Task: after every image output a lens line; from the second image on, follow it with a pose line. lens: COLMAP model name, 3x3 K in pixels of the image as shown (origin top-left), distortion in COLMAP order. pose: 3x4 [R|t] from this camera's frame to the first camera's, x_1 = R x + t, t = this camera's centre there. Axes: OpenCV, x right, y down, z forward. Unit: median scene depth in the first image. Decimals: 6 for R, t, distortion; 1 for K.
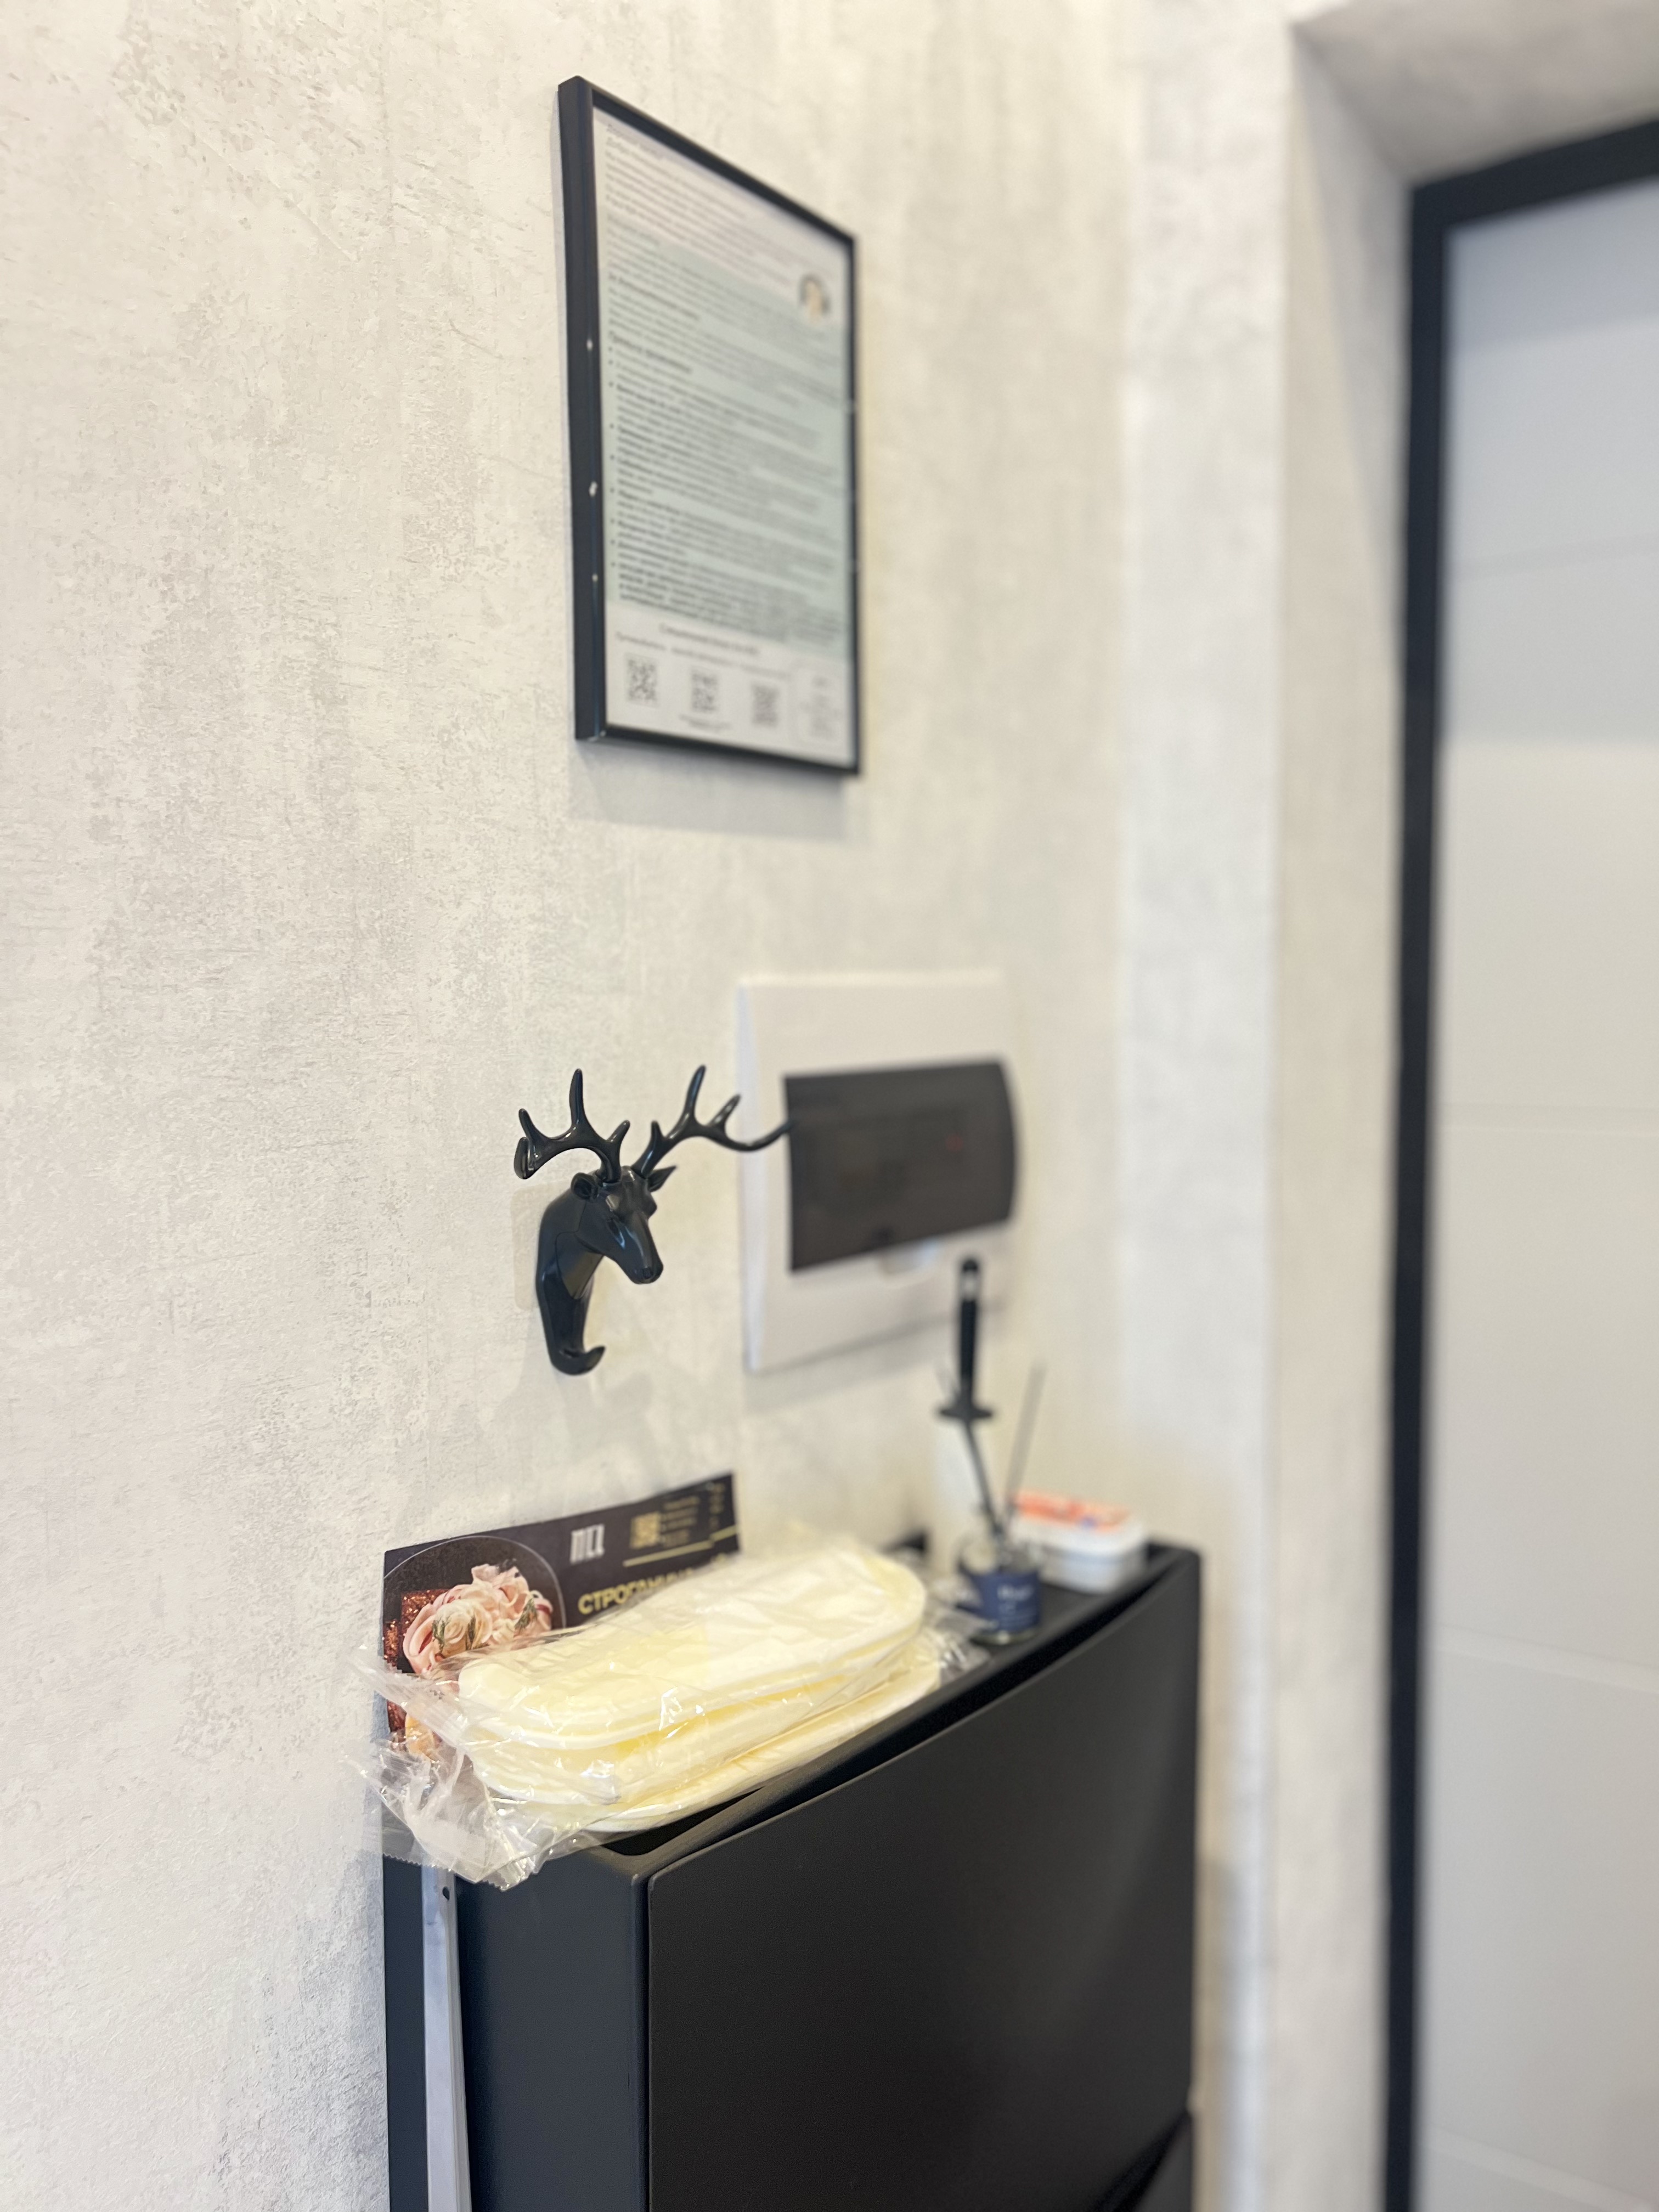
lens RADIAL K [[1660.7, 0, 892.8], [0, 1660.7, 1120.3], [0, 0, 1]] dist [0.049470, -0.058897]
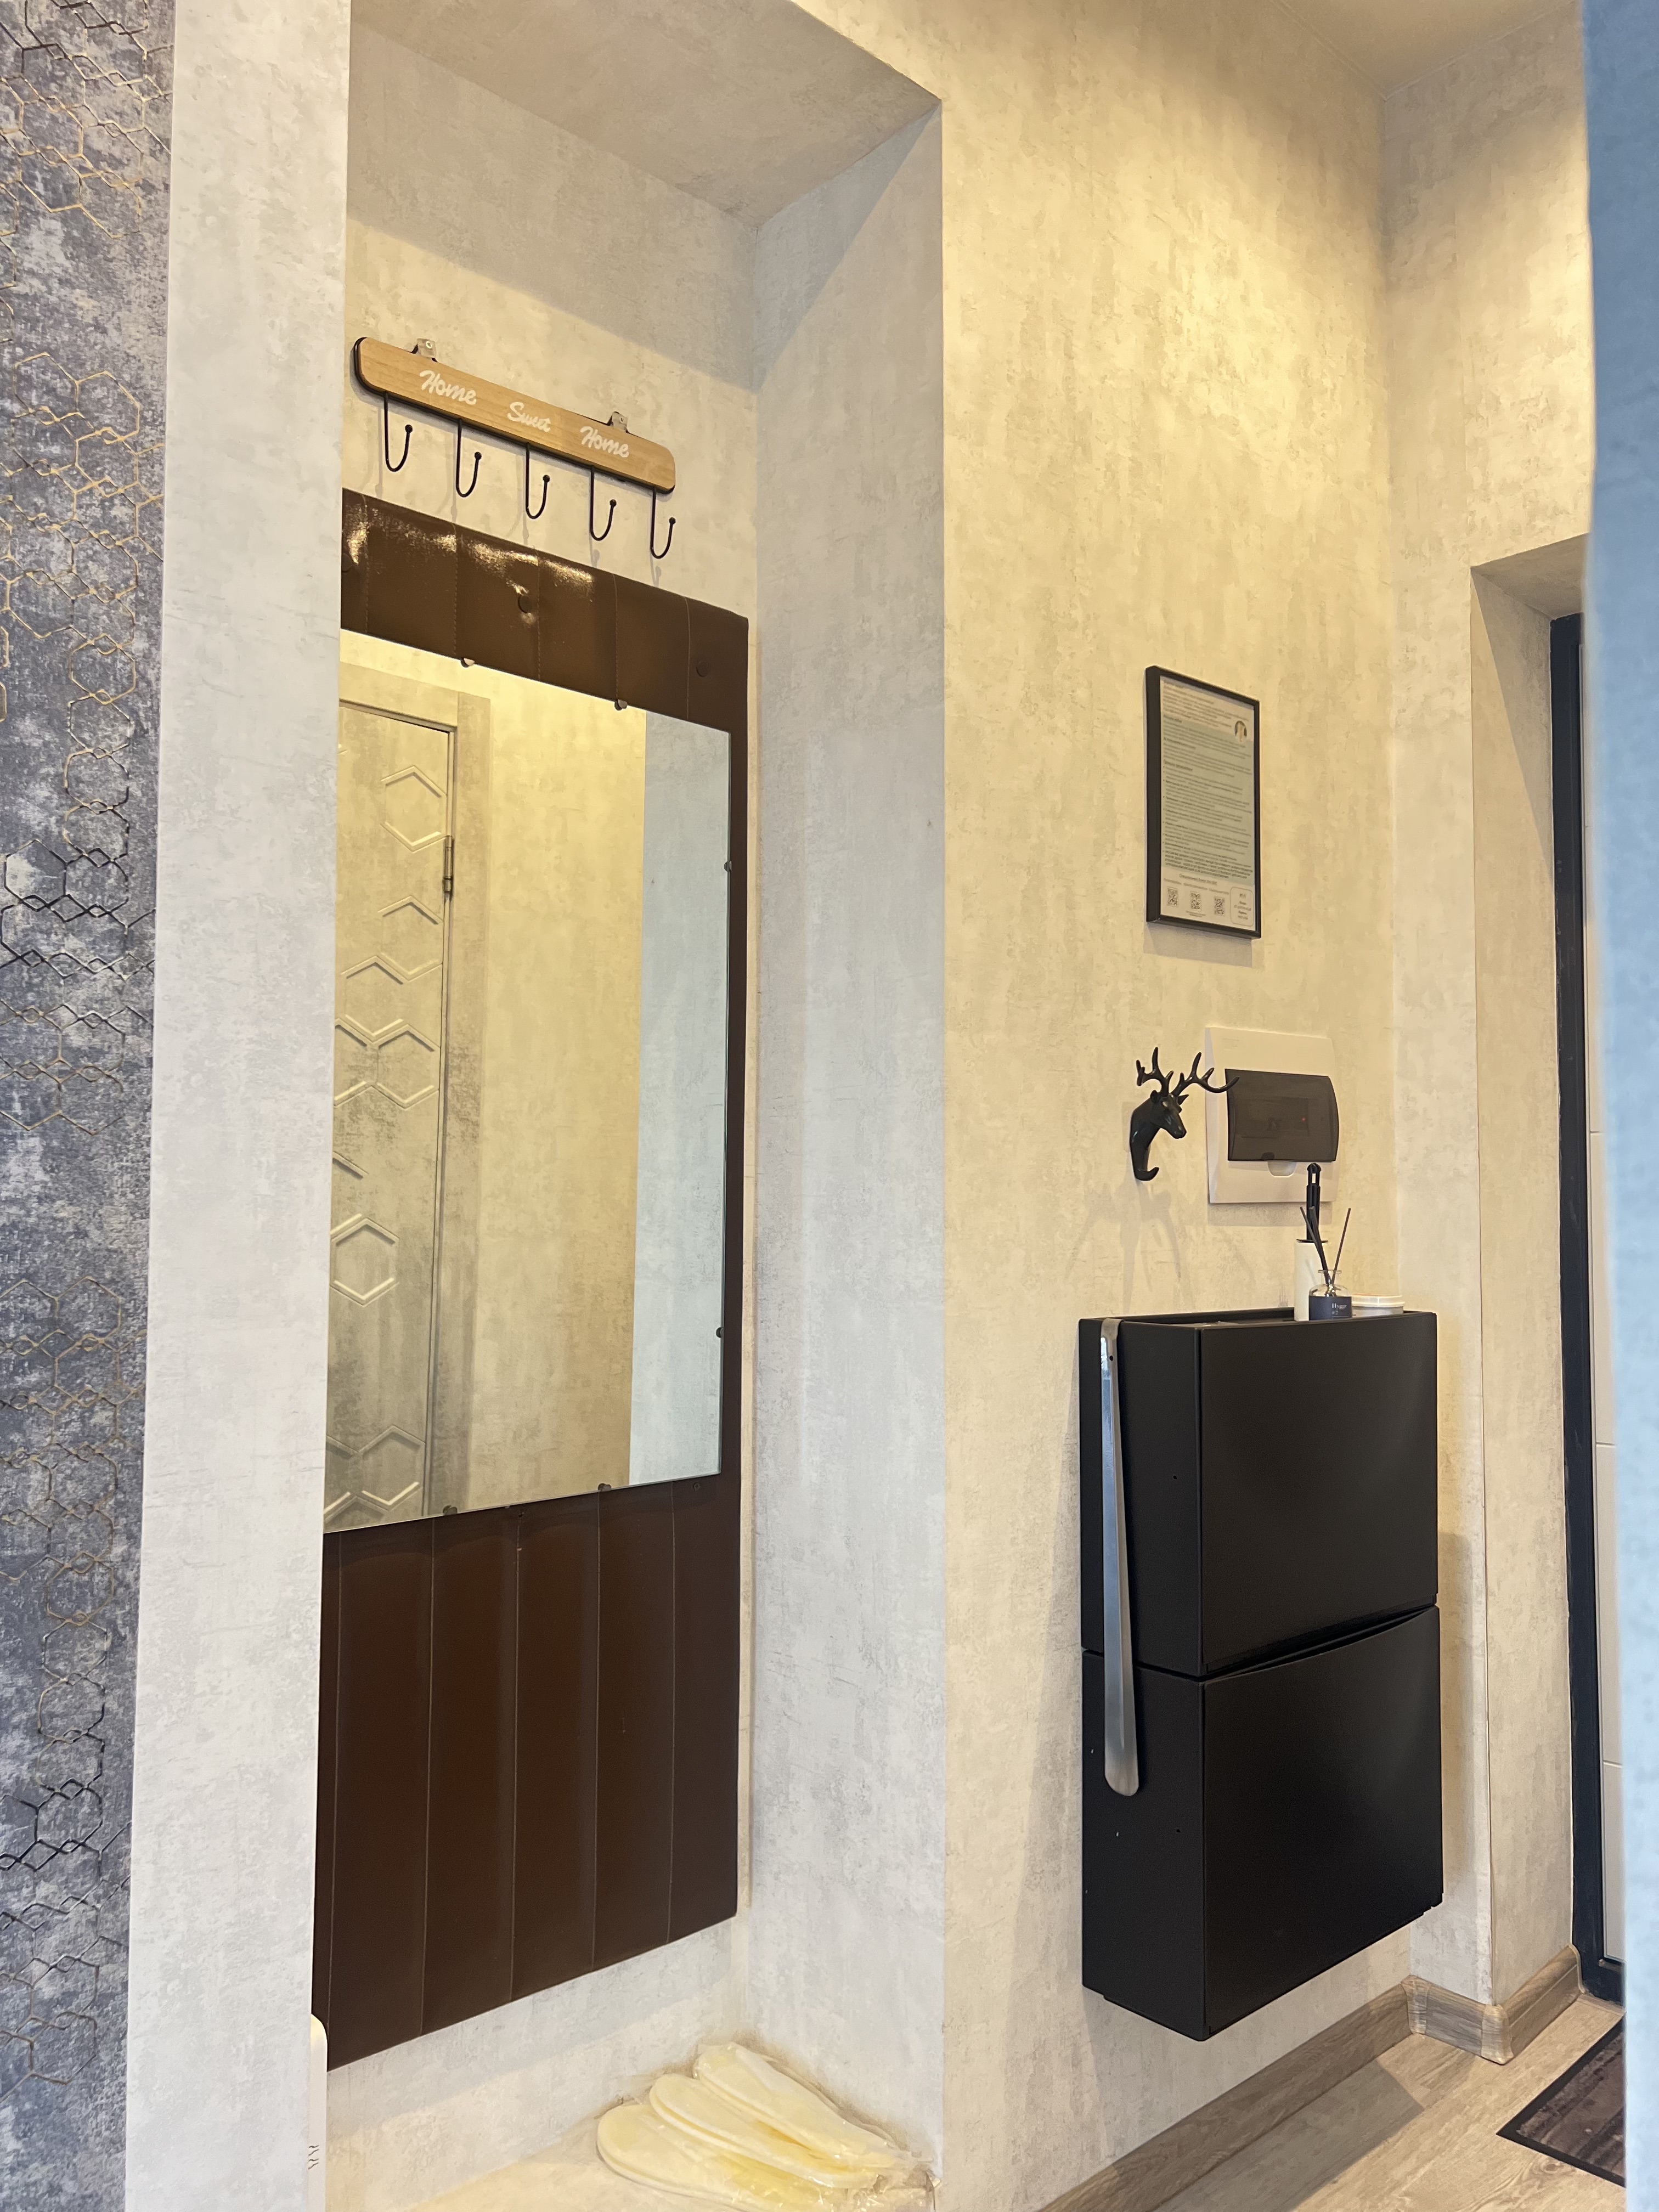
lens RADIAL K [[1660.7, 0, 870.3], [0, 1660.7, 1113.4], [0, 0, 1]] dist [0.049470, -0.058897]
pose [[0.981839, 0.001806, -0.189706, -0.111371], [-0.025366, 0.992226, -0.121836, 0.316883], [0.188012, 0.124435, 0.974252, -1.251874]]
